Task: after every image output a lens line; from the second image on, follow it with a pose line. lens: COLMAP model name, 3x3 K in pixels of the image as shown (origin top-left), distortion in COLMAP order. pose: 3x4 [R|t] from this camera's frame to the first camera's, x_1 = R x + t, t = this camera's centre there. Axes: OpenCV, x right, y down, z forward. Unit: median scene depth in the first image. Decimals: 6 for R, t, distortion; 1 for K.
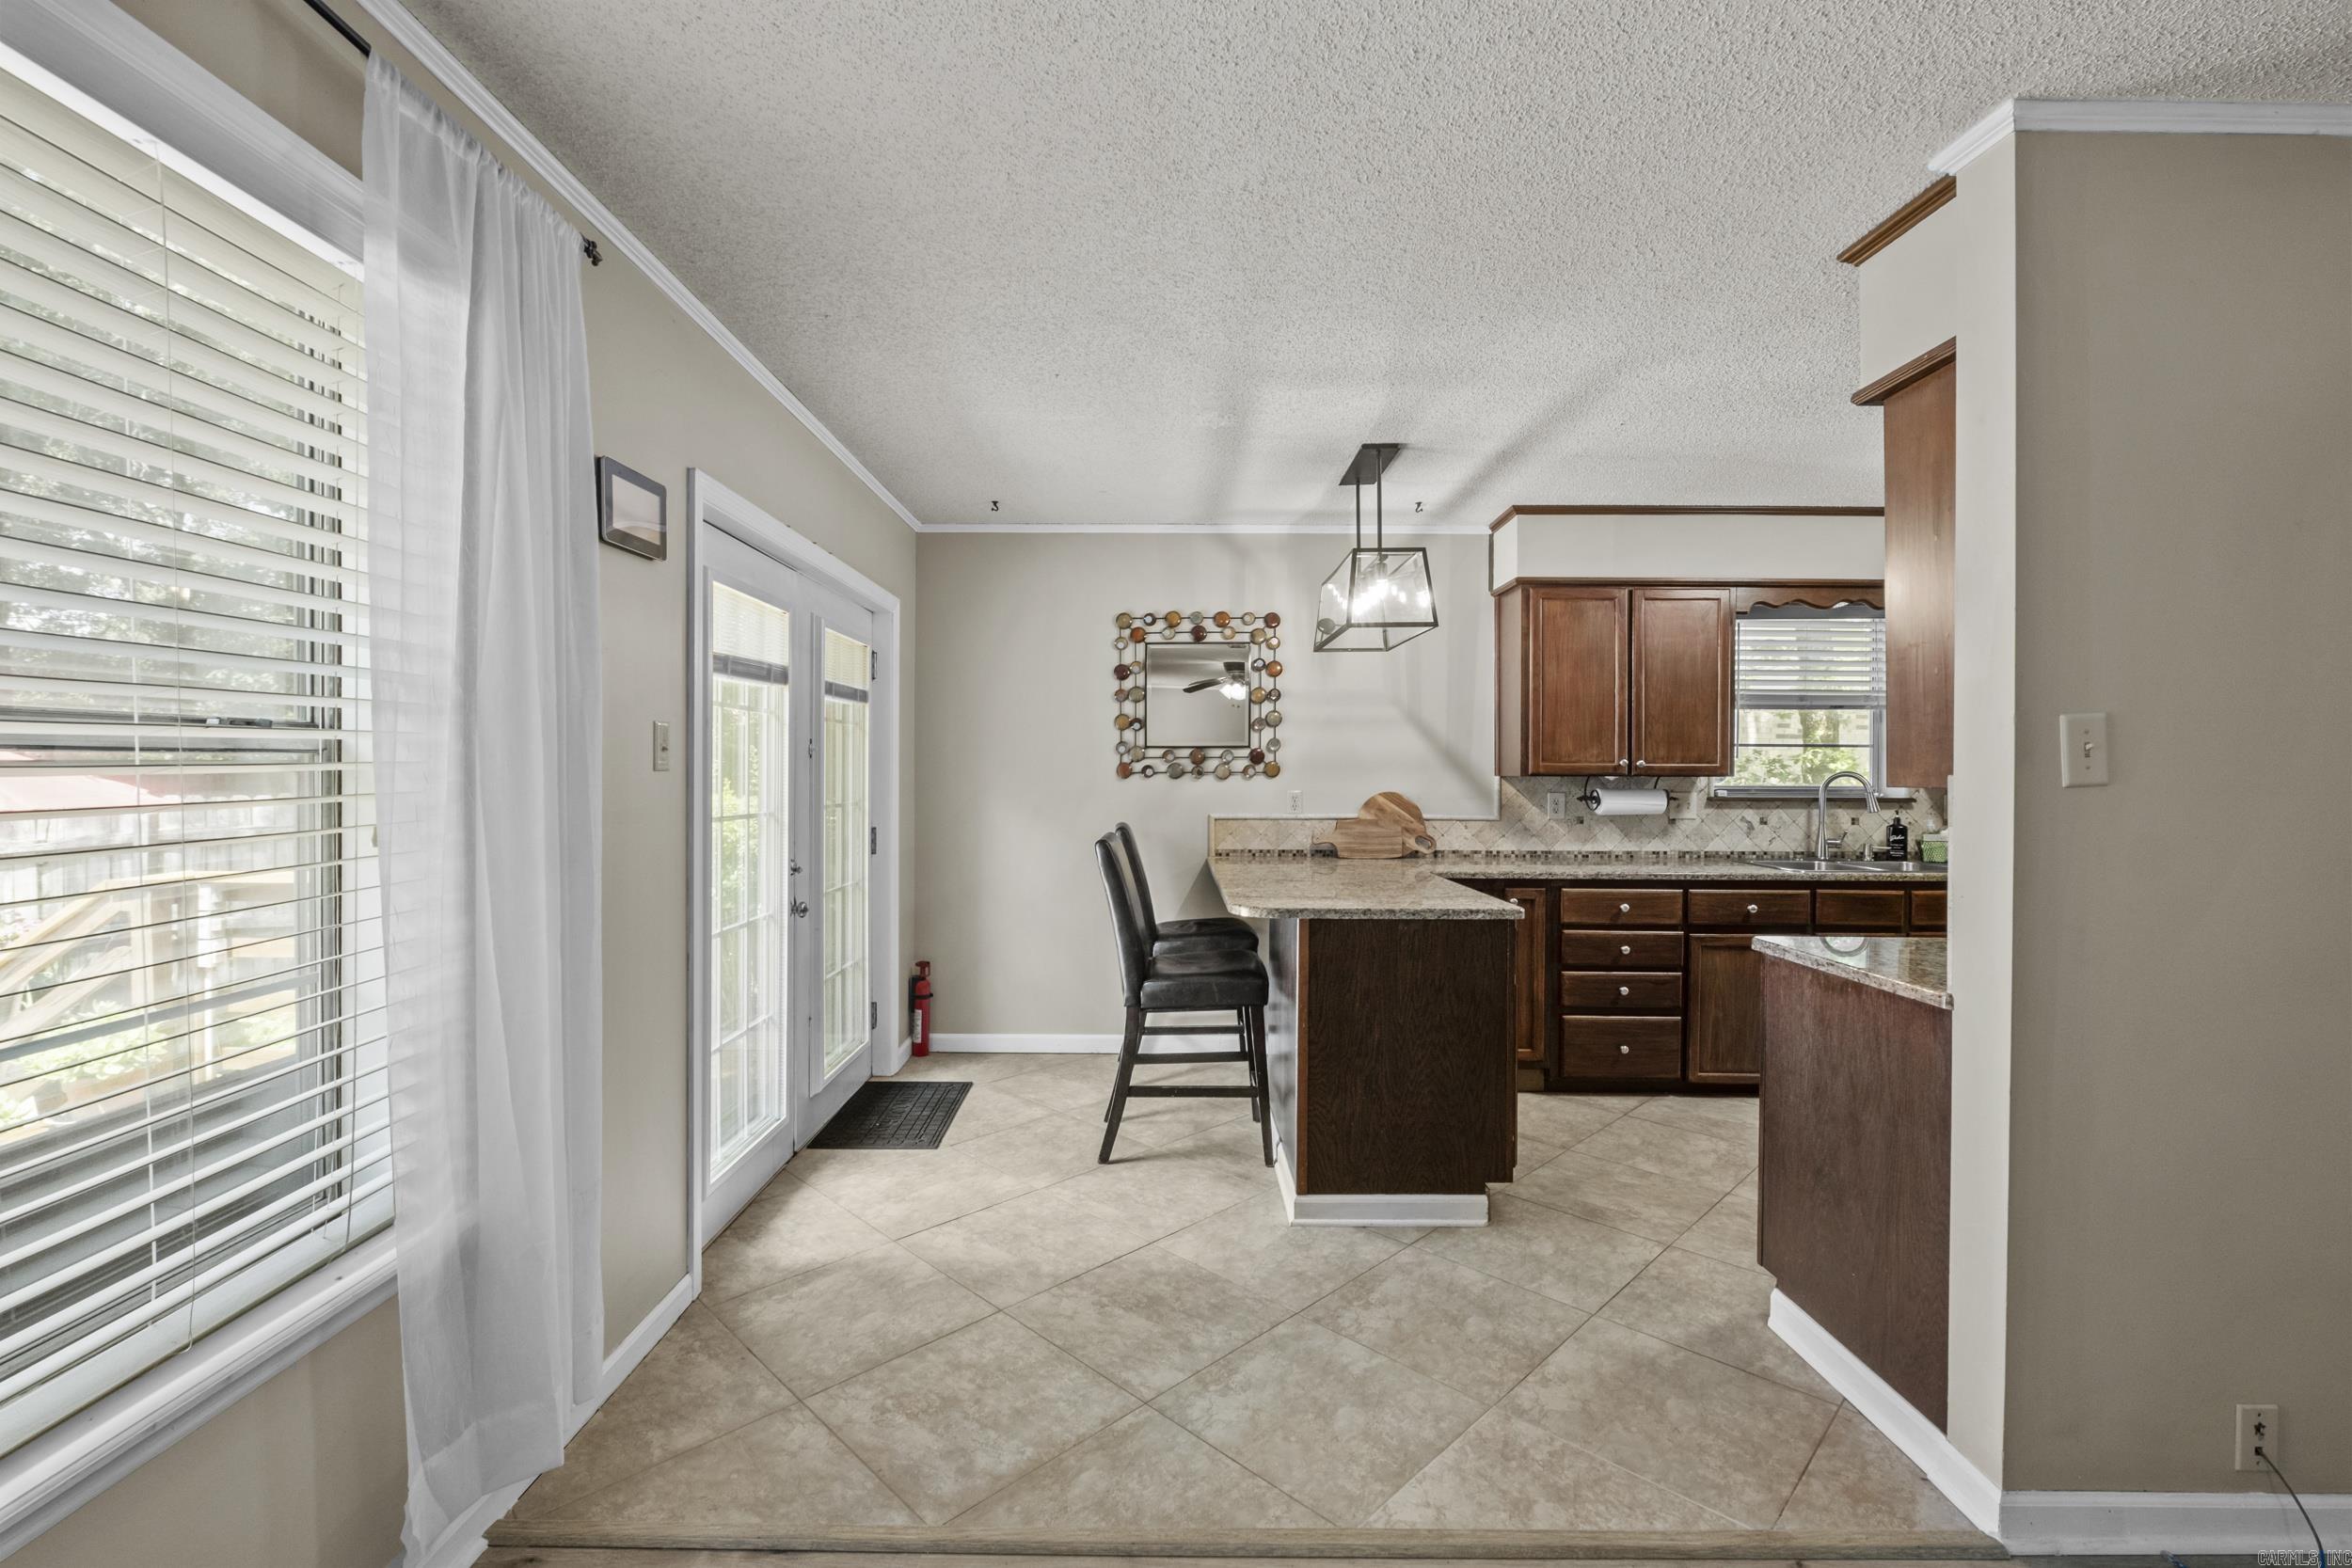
lens RADIAL K [[1020.5, 0, 1172.5], [0, 1020.5, 774.5], [0, 0, 1]] dist [-0.005997, -0.000853]
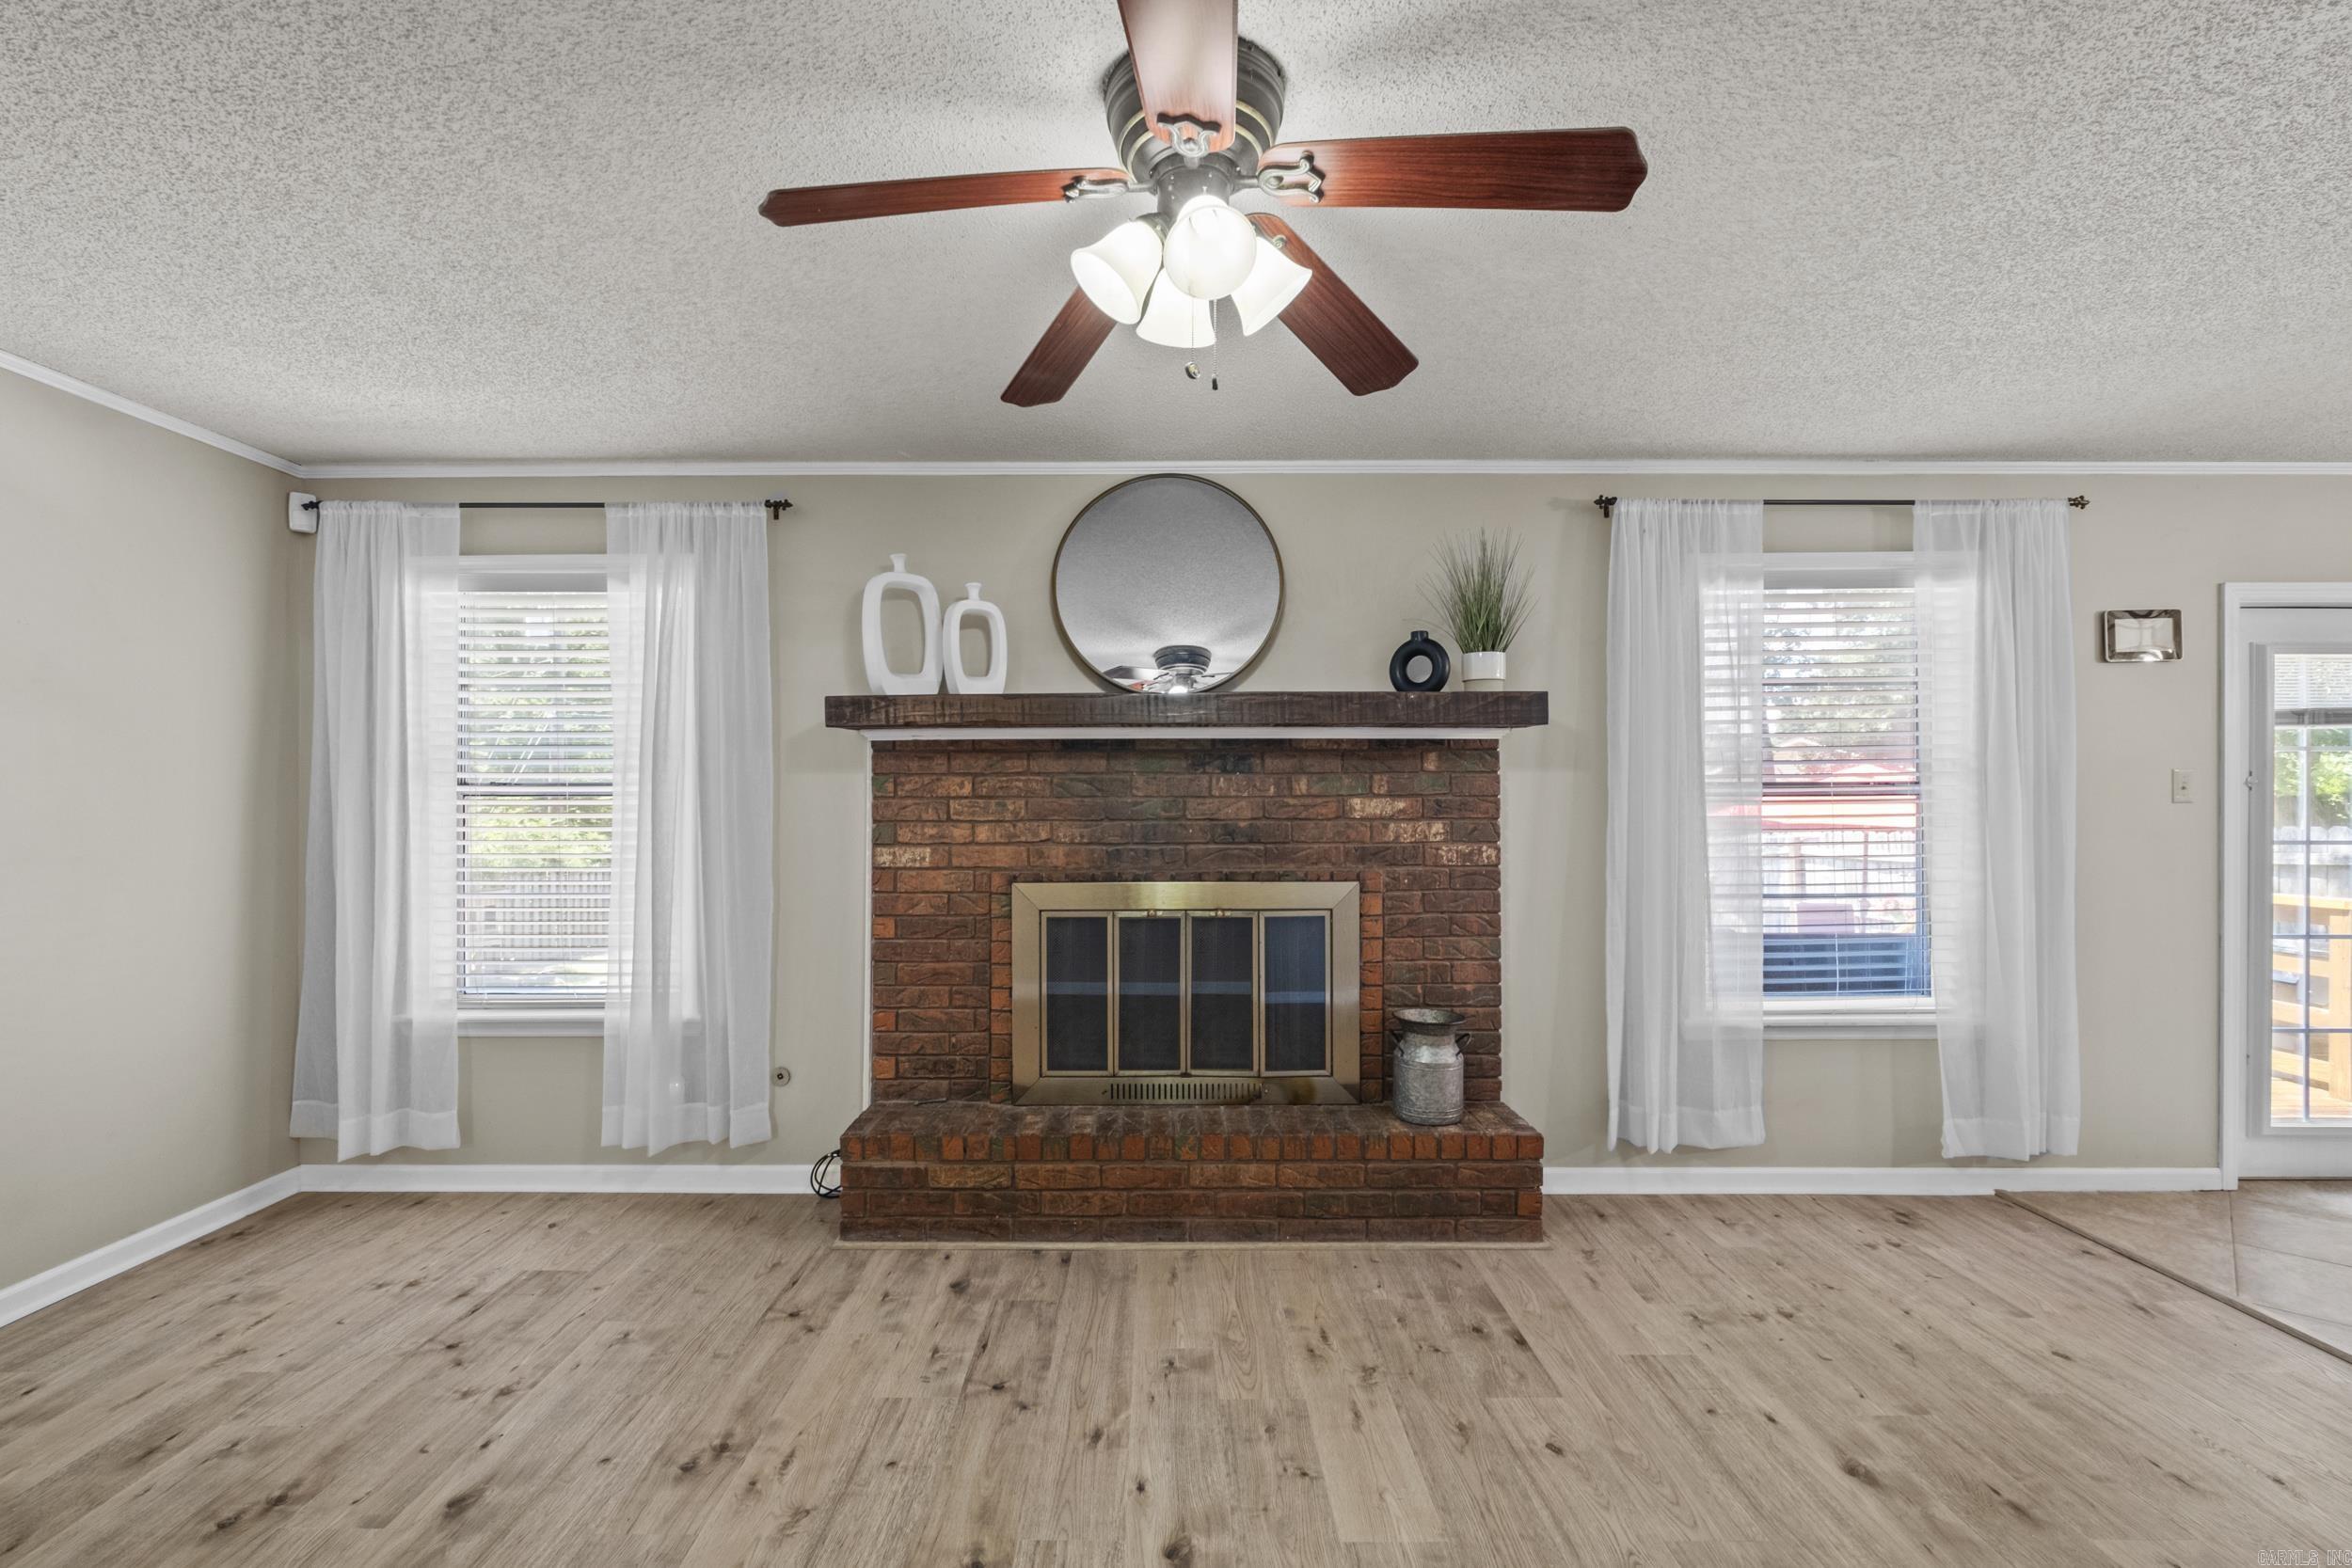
lens RADIAL K [[1020.5, 0, 1159.6], [0, 1020.5, 802.7], [0, 0, 1]] dist [-0.005997, -0.000853]
pose [[-0.006554, -0.004909, -0.999966, 0.493119], [-0.005865, 0.999971, -0.004871, 0.006680], [0.999961, 0.005833, -0.006582, -0.234009]]
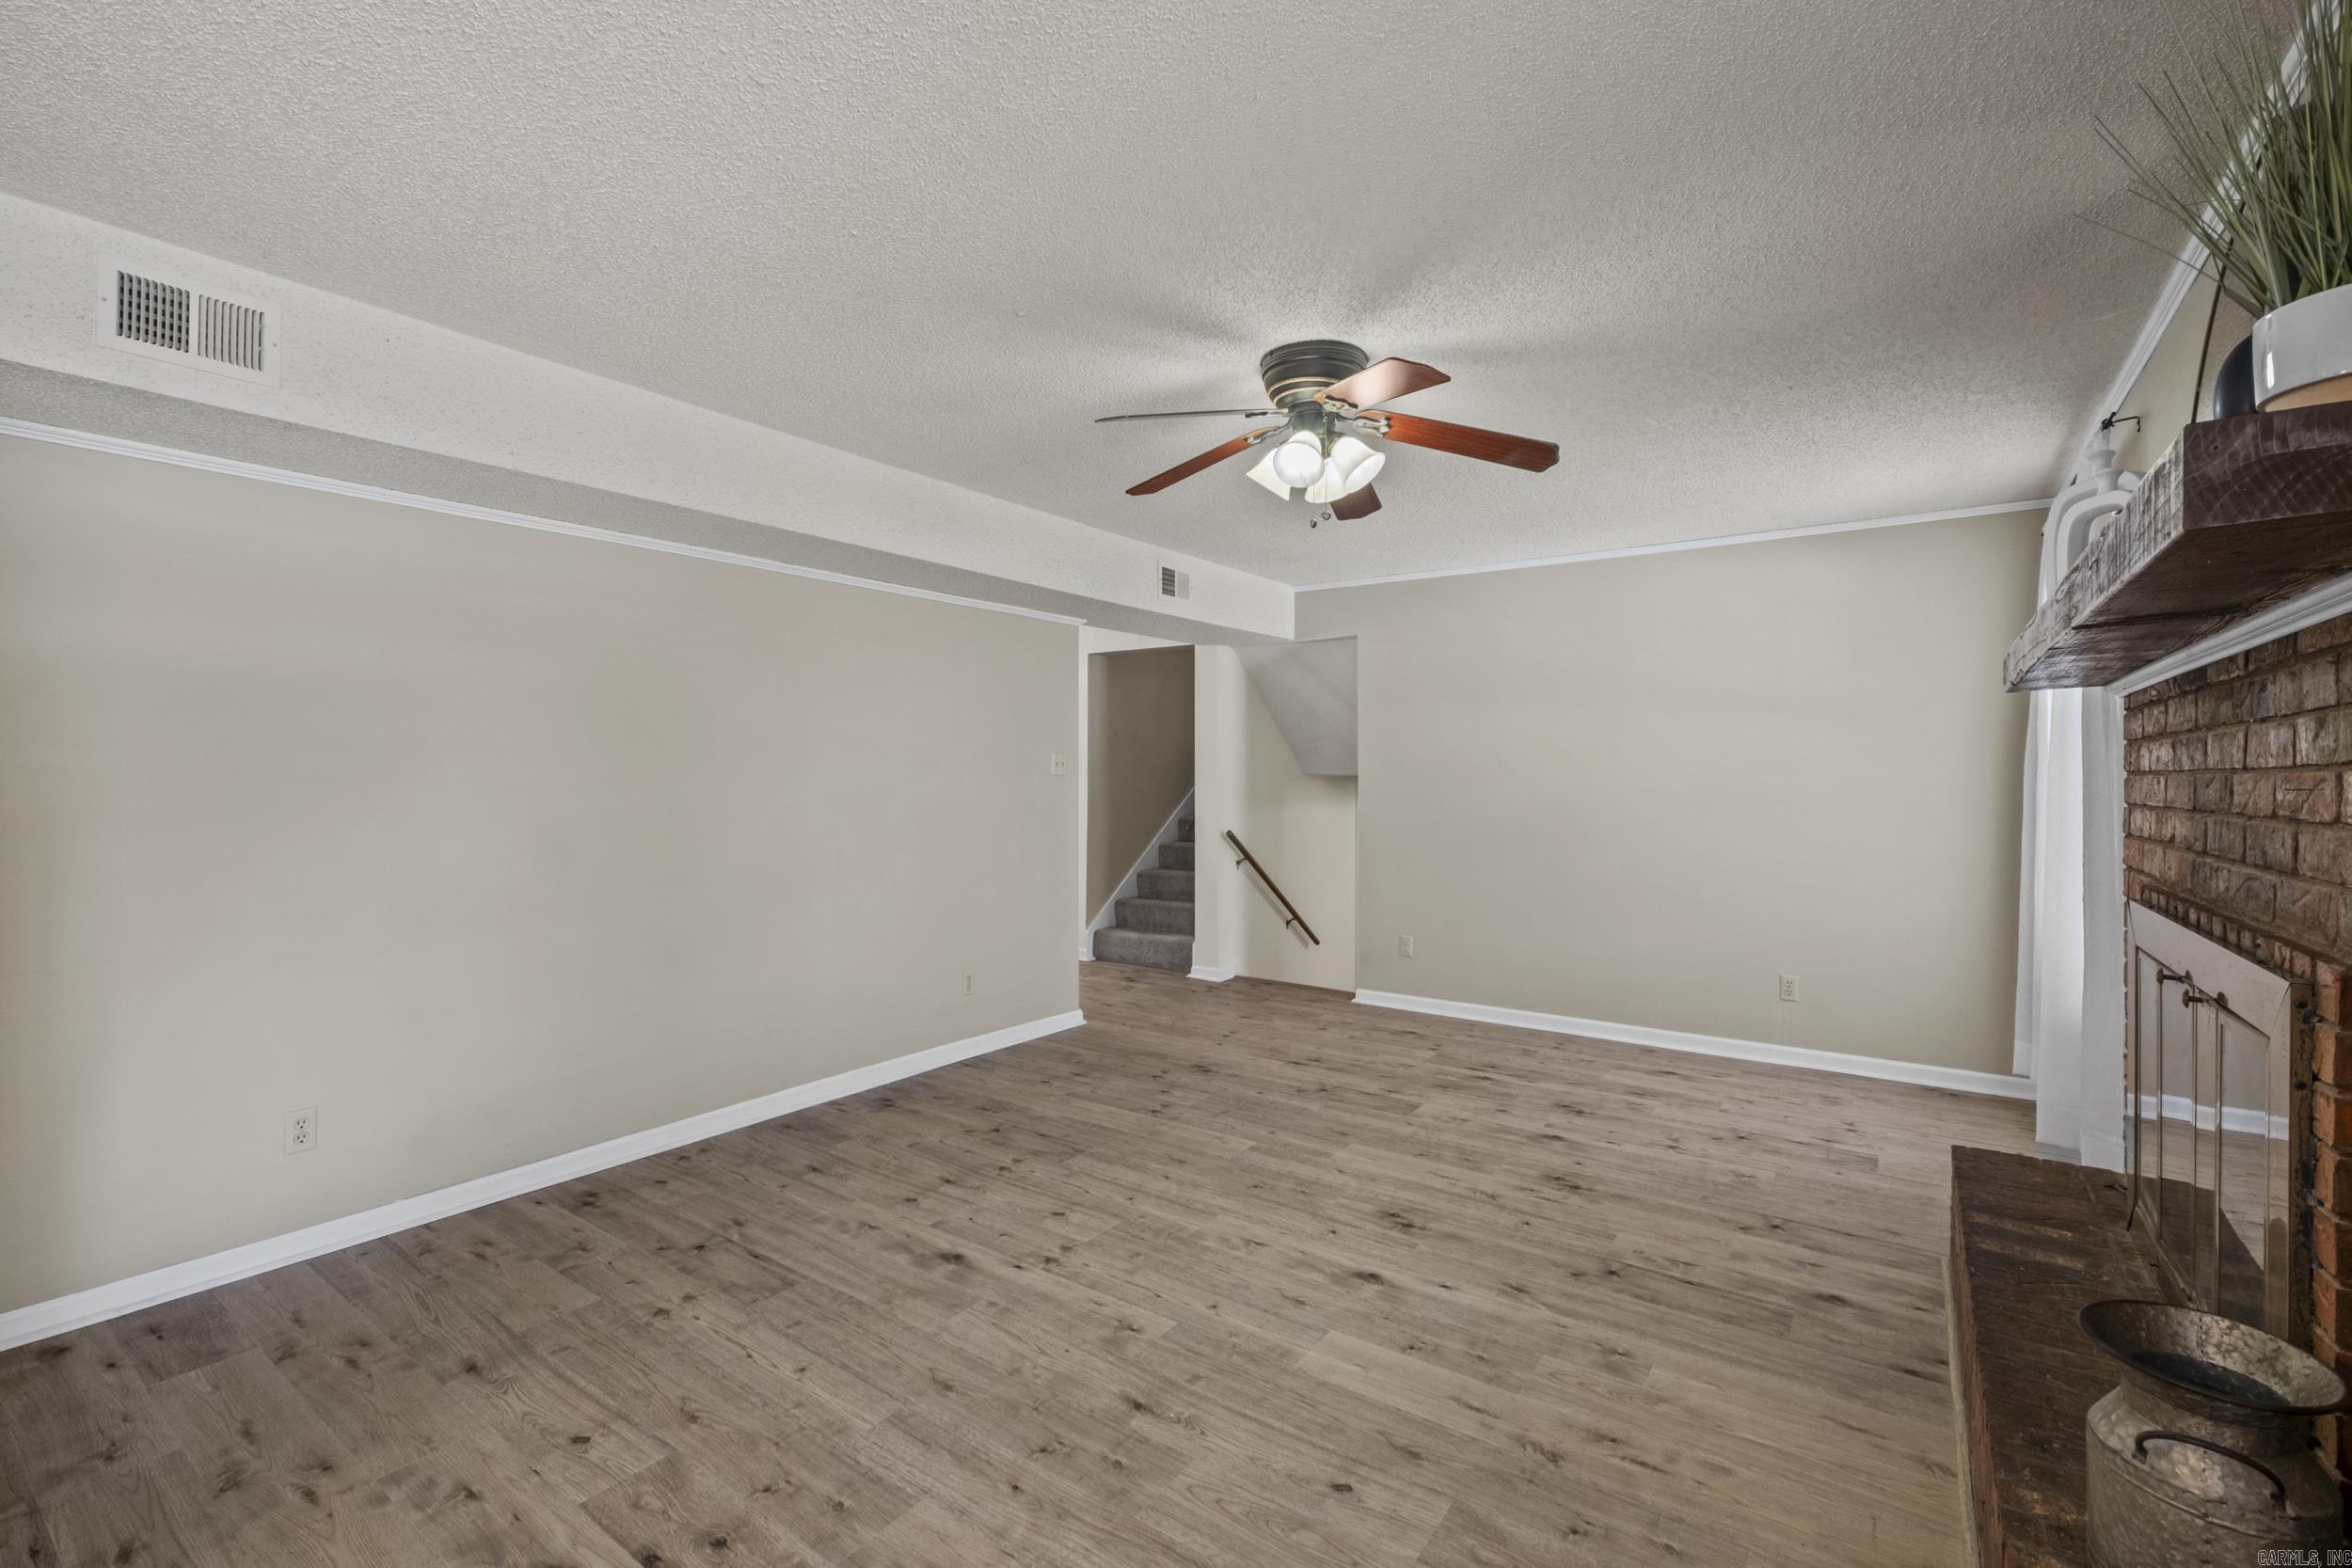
lens RADIAL K [[1020.5, 0, 1154.3], [0, 1020.5, 766.5], [0, 0, 1]] dist [-0.005997, -0.000853]
pose [[-0.800447, 0.001117, 0.599403, -0.138781], [-0.000257, 0.999998, -0.002206, -0.000705], [-0.599404, -0.001920, -0.800445, 0.308879]]
